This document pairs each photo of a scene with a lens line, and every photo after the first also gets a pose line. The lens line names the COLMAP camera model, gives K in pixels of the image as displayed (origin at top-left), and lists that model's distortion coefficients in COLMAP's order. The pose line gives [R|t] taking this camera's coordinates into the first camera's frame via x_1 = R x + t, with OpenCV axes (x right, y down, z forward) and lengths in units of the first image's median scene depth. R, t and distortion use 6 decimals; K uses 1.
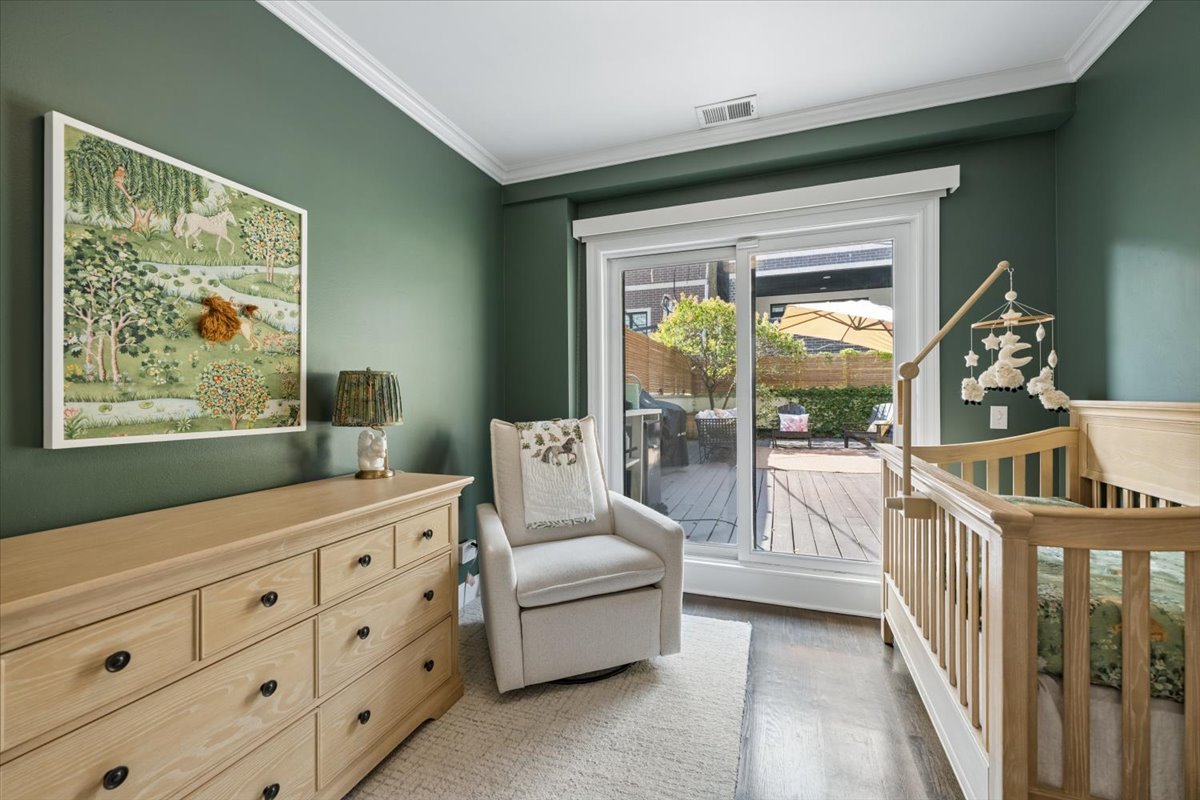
lens RADIAL K [[497.4, 0, 595.4], [0, 497.4, 394.4], [0, 0, 1]] dist [-0.007989, 0.000445]
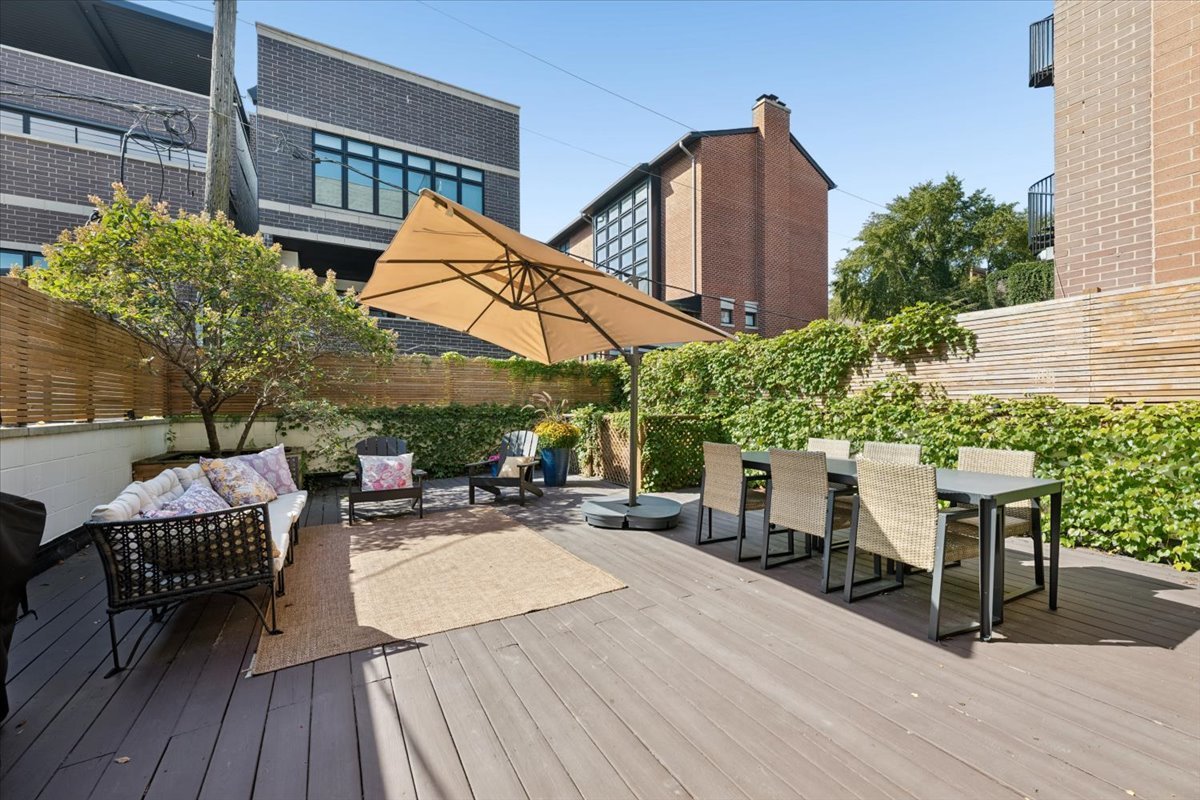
lens RADIAL K [[484.6, 0, 602.8], [0, 484.6, 407.8], [0, 0, 1]] dist [0.001856, 0.000878]
pose [[0.647471, 0.001660, 0.762088, 0.117279], [-0.002461, 0.999997, -0.000087, -0.011730], [-0.762086, -0.001819, 0.647473, 0.384088]]
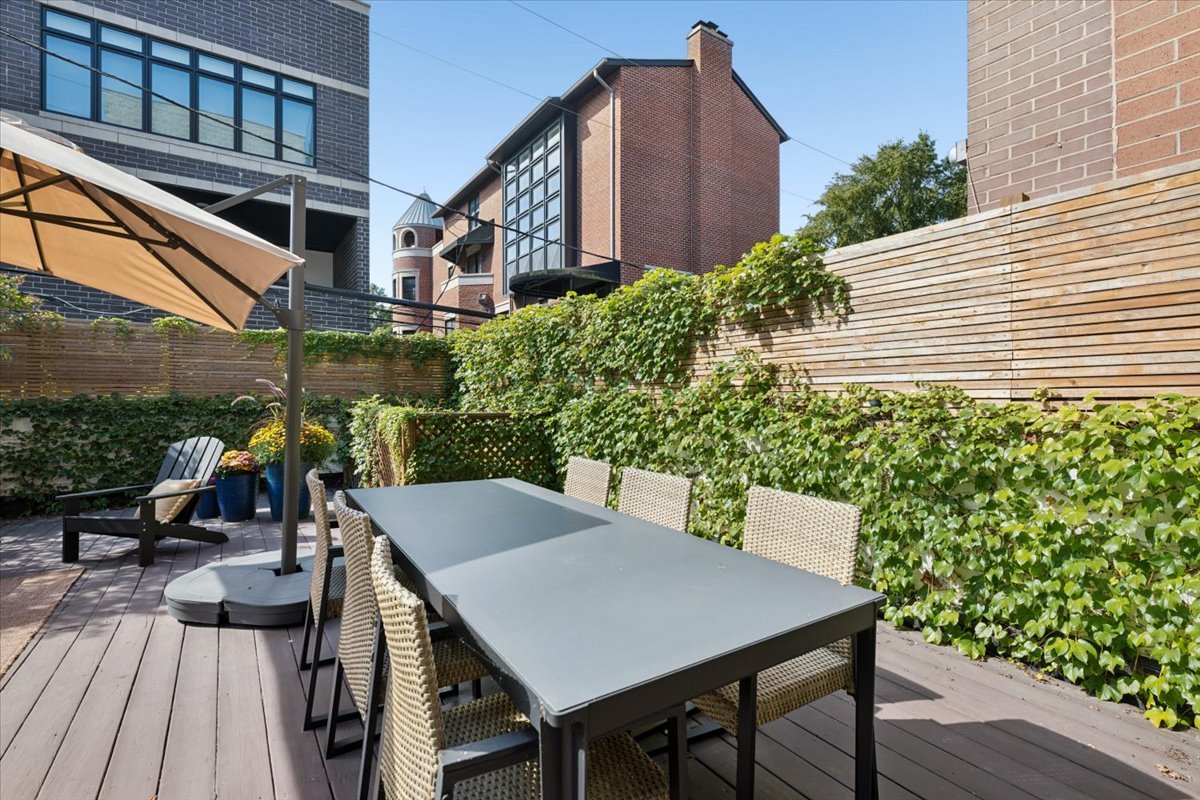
lens RADIAL K [[553.0, 0, 601.5], [0, 553.0, 395.1], [0, 0, 1]] dist [0.005752, -0.000942]
pose [[0.587268, 0.011337, 0.809313, 0.322536], [-0.007572, 0.999935, -0.008513, -0.014213], [-0.809357, -0.001129, 0.587316, 0.347370]]
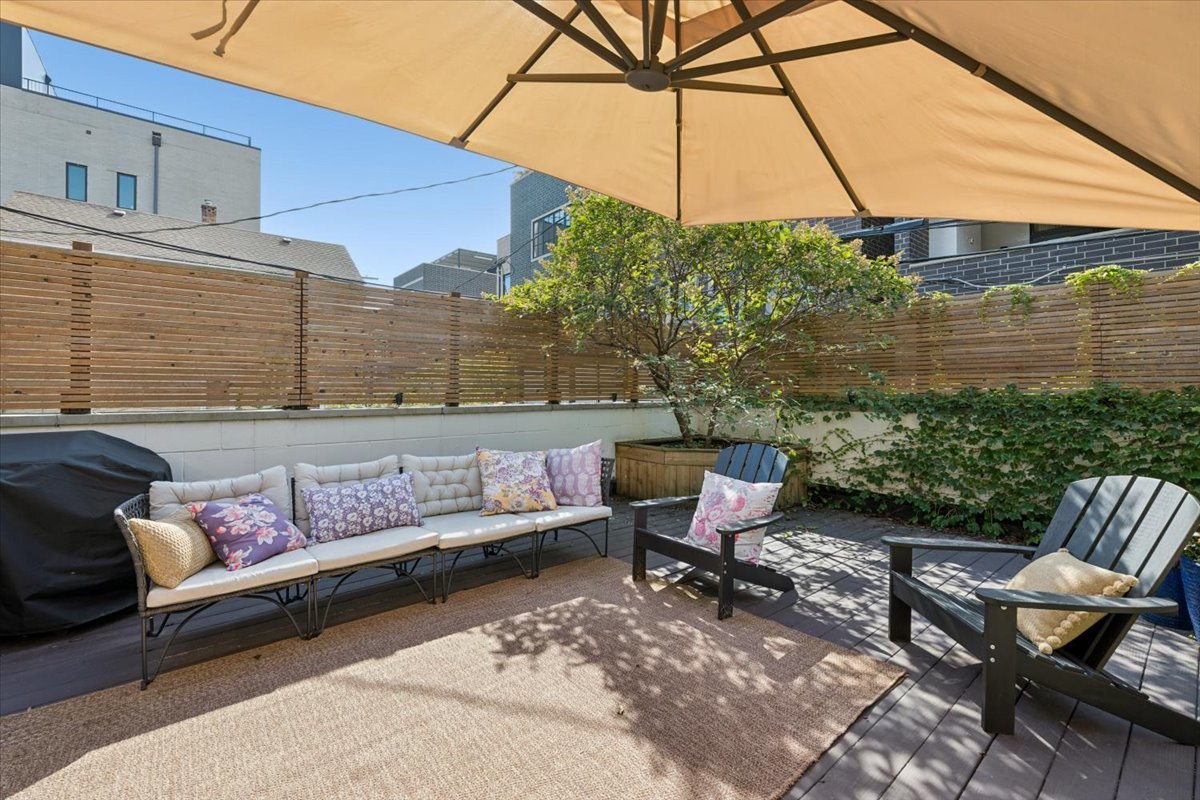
lens RADIAL K [[497.4, 0, 572.6], [0, 497.4, 387.7], [0, 0, 1]] dist [-0.007989, 0.000445]
pose [[0.844735, 0.004608, -0.535165, 0.402093], [-0.002809, 0.999987, 0.004175, -0.016051], [0.535178, -0.002024, 0.844737, 0.566309]]
